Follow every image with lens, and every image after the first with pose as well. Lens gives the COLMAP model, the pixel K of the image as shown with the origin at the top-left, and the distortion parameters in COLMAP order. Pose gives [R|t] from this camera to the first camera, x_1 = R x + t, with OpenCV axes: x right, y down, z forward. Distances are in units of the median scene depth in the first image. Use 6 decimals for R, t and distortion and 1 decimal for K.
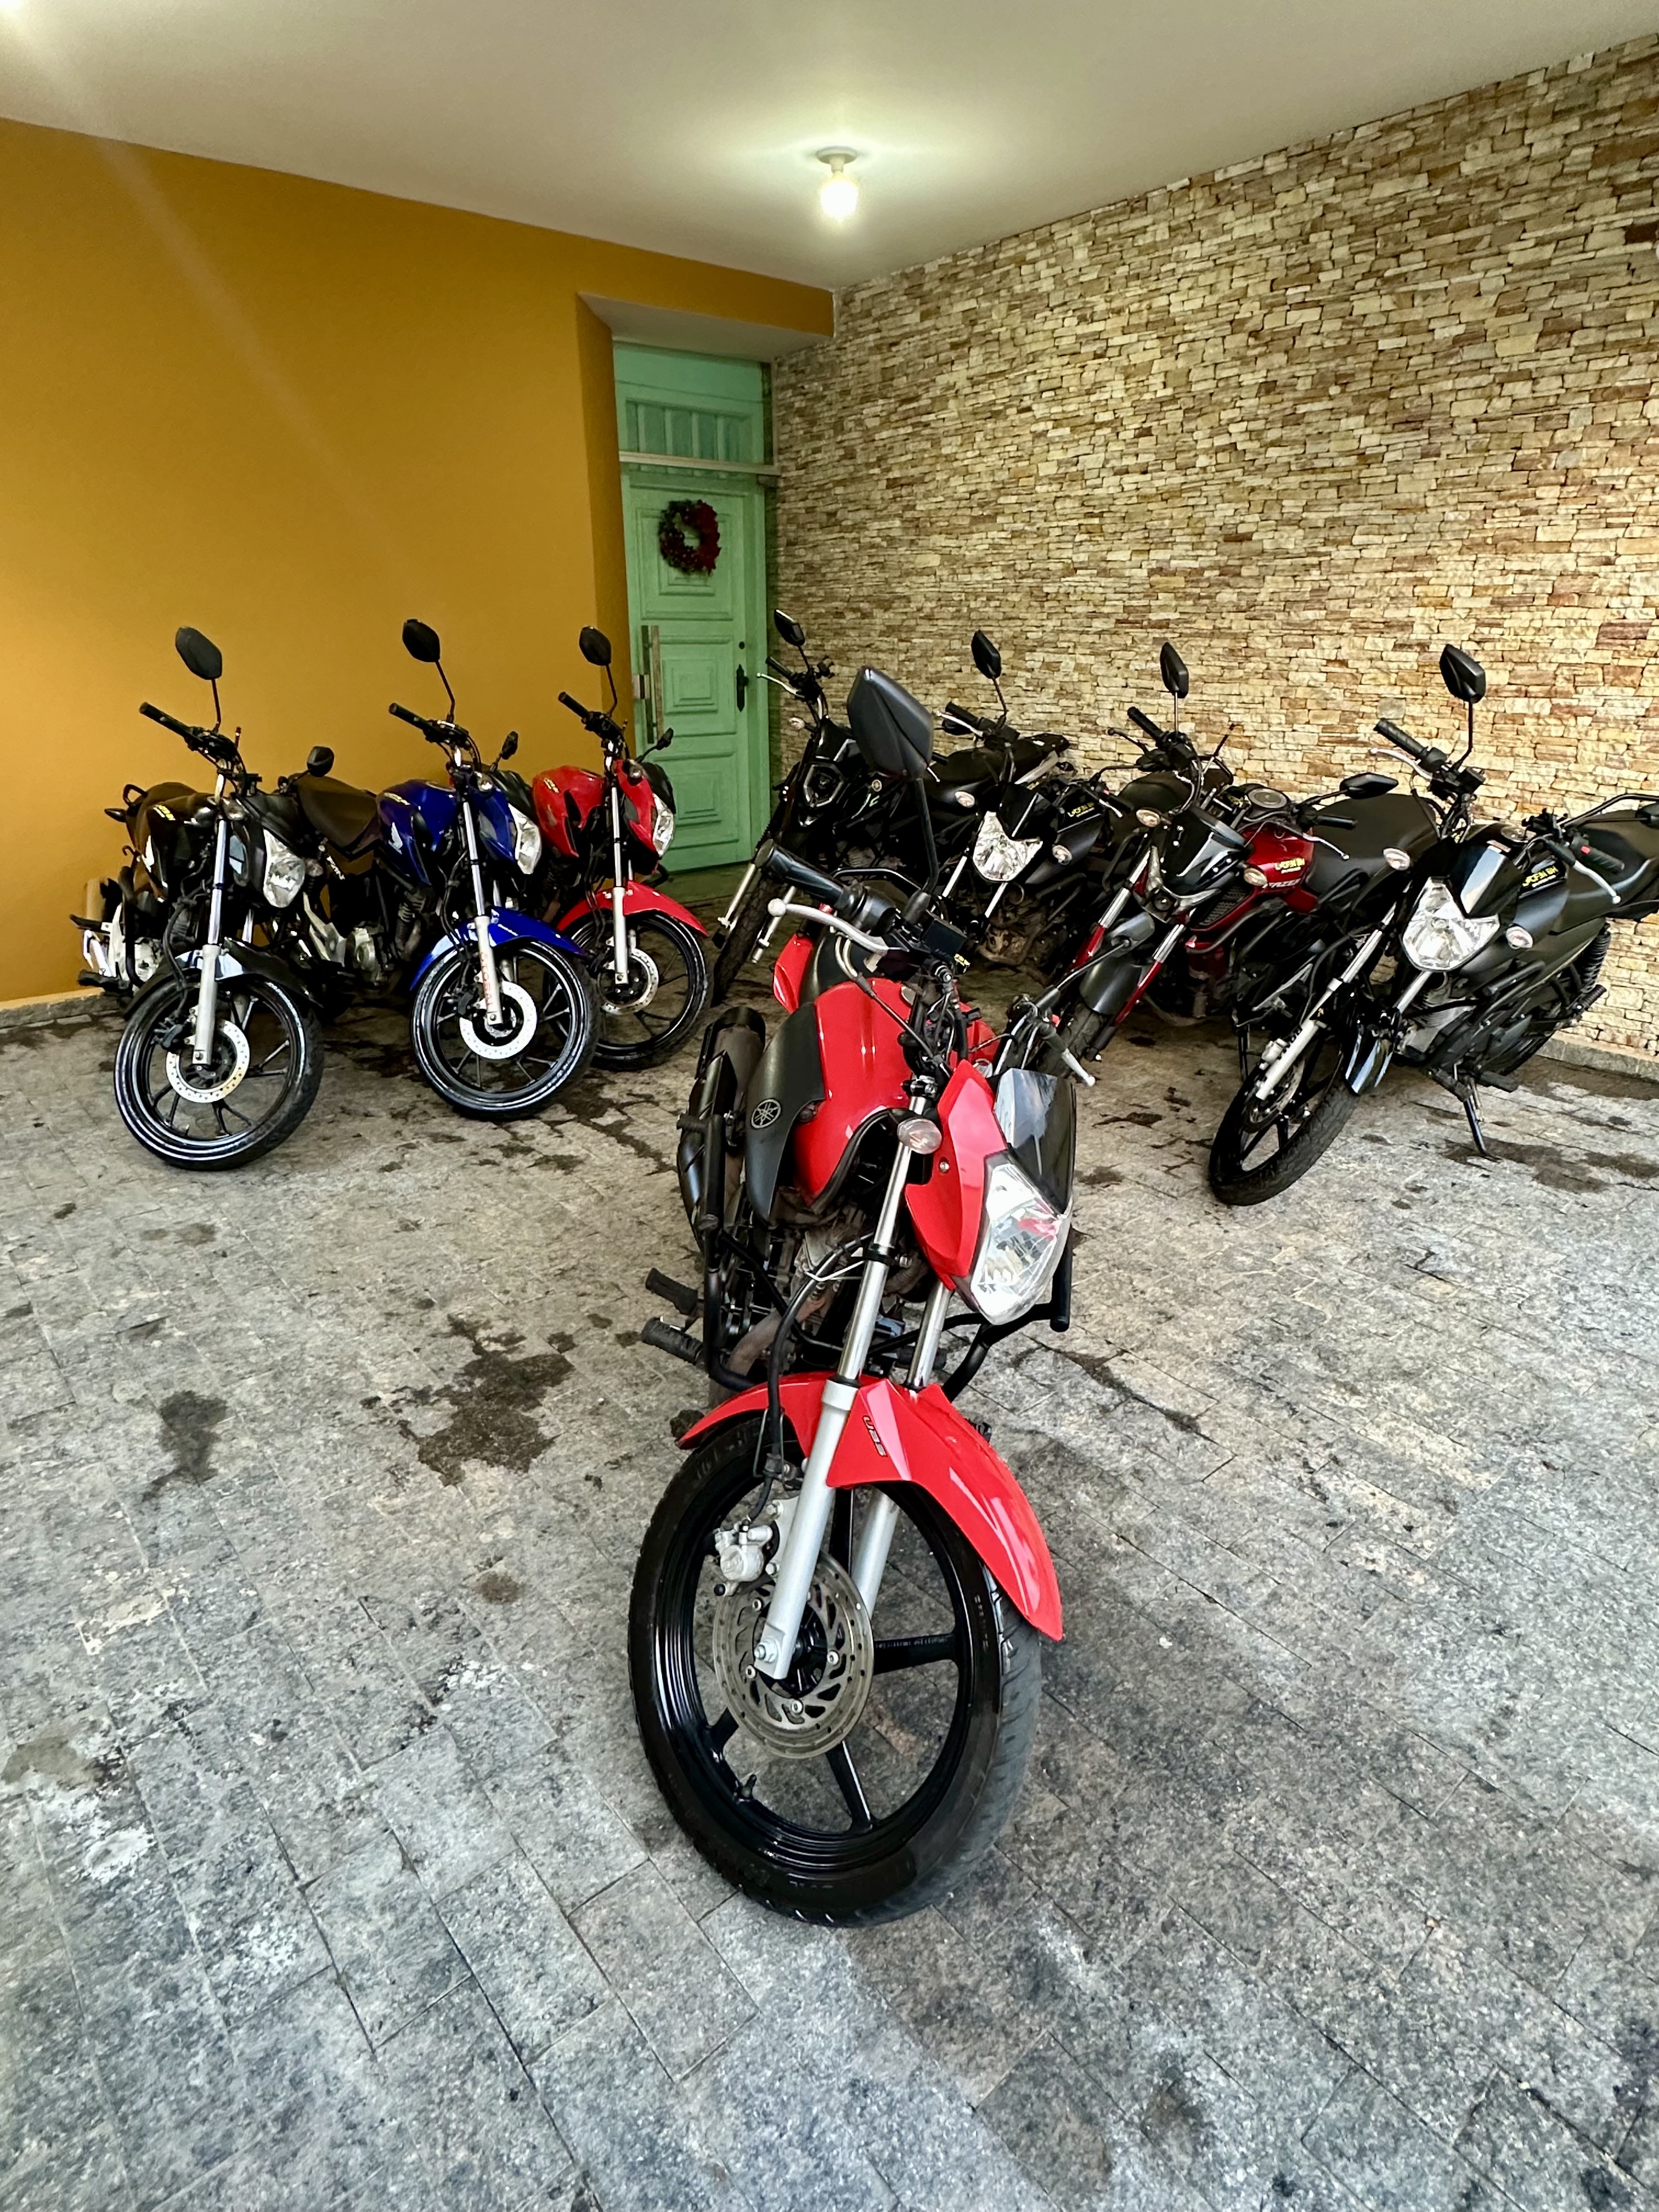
lens RADIAL K [[1222.4, 0, 821.8], [0, 1222.4, 1106.3], [0, 0, 1]] dist [0.000747, -0.000677]
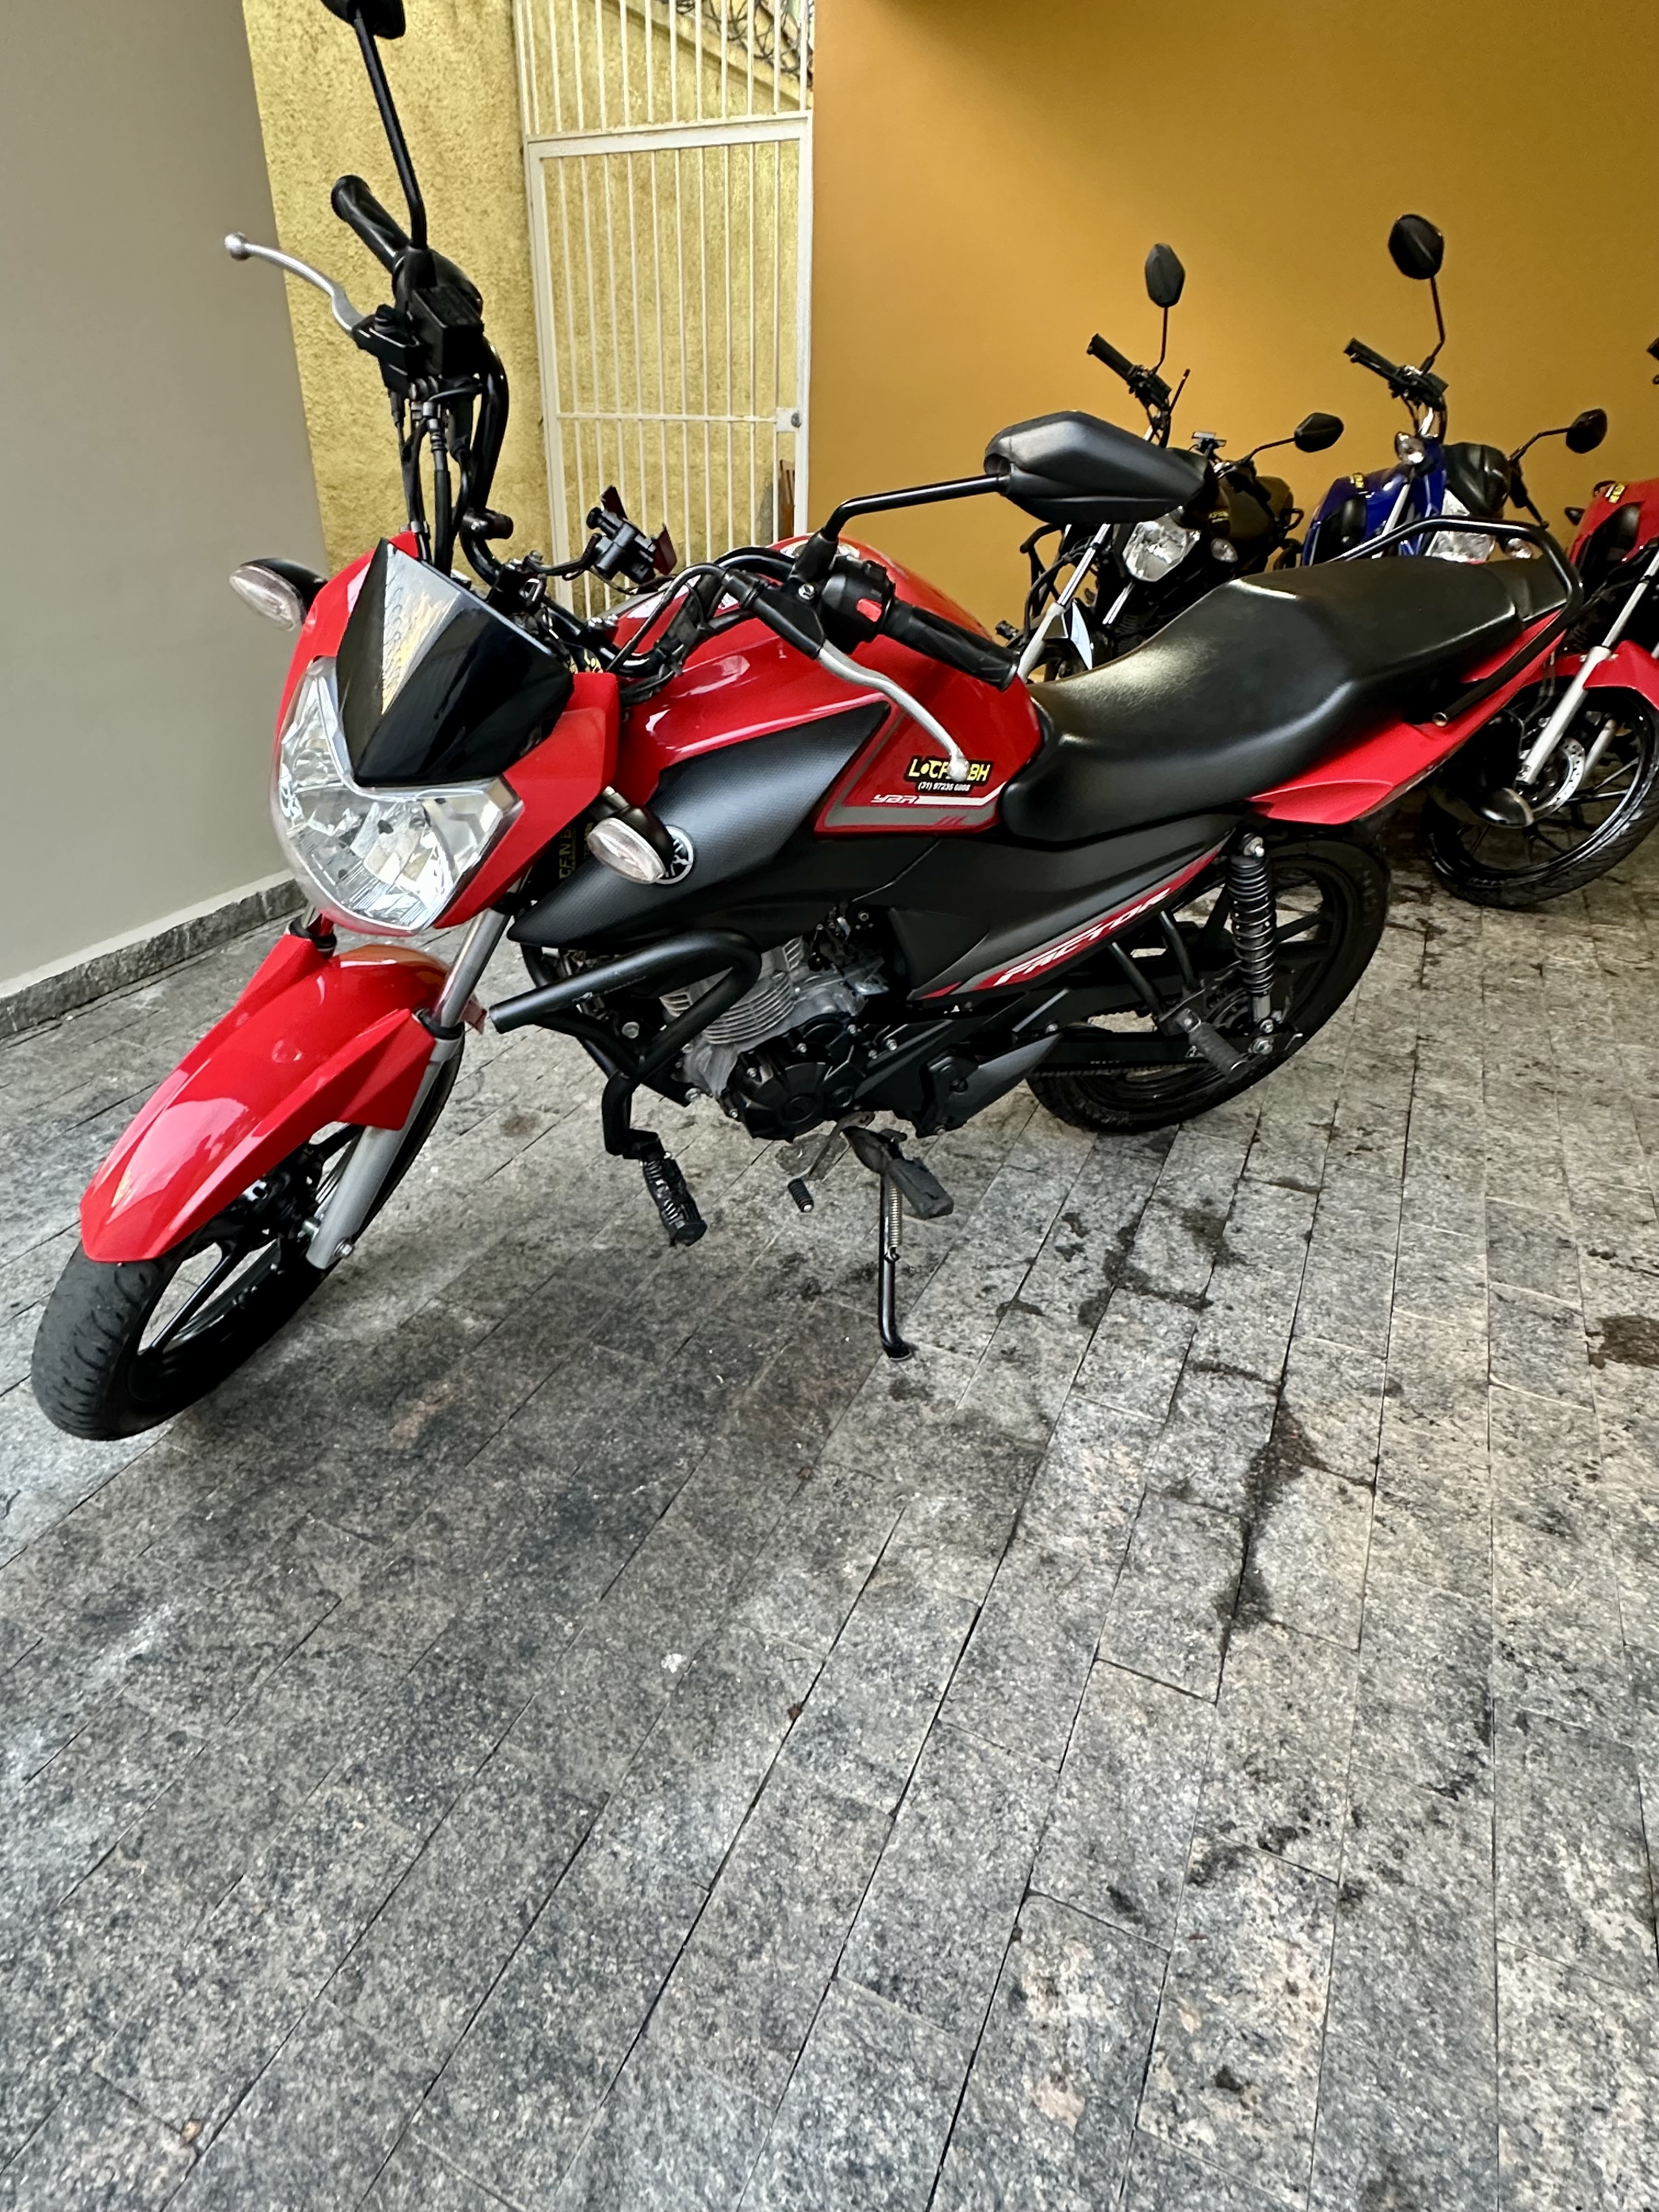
lens RADIAL K [[1226.0, 0, 815.2], [0, 1226.0, 1101.1], [0, 0, 1]] dist [-0.000845, -0.000808]
pose [[0.414366, 0.446597, -0.793001, 0.326802], [-0.348604, 0.882756, 0.314989, -0.019293], [0.840700, 0.145922, 0.521470, 0.330551]]
